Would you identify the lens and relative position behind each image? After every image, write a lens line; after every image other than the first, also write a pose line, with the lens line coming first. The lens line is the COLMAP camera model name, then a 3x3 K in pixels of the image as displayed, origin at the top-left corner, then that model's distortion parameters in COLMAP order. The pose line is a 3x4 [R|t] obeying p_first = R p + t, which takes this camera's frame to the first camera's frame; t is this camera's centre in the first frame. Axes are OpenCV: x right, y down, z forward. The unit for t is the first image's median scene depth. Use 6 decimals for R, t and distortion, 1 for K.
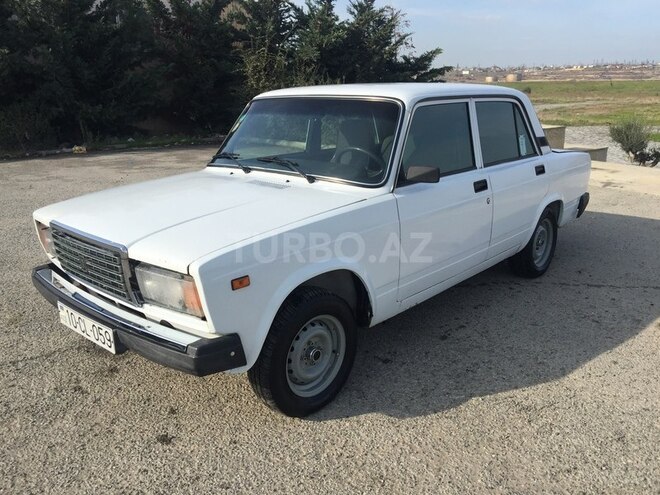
lens RADIAL K [[553.9, 0, 326.7], [0, 553.9, 244.5], [0, 0, 1]] dist [0.078340, -0.117257]
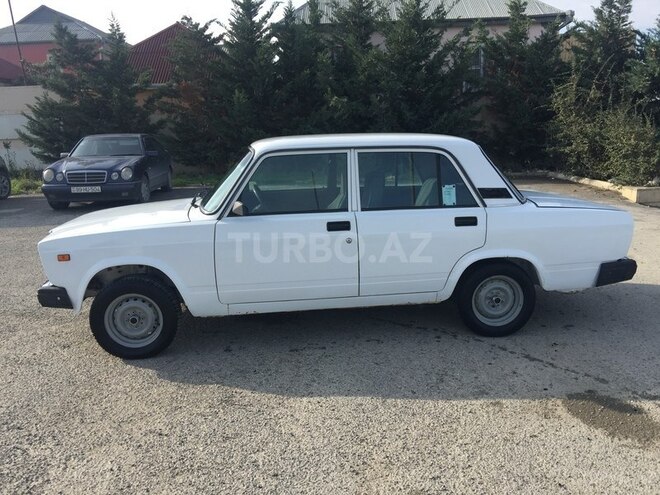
lens RADIAL K [[553.9, 0, 326.7], [0, 553.9, 244.5], [0, 0, 1]] dist [0.078340, -0.117257]
pose [[0.752748, 0.127591, -0.645826, 0.688827], [-0.162109, 0.986755, 0.005999, -0.049578], [0.638037, 0.100179, 0.763461, 0.089863]]
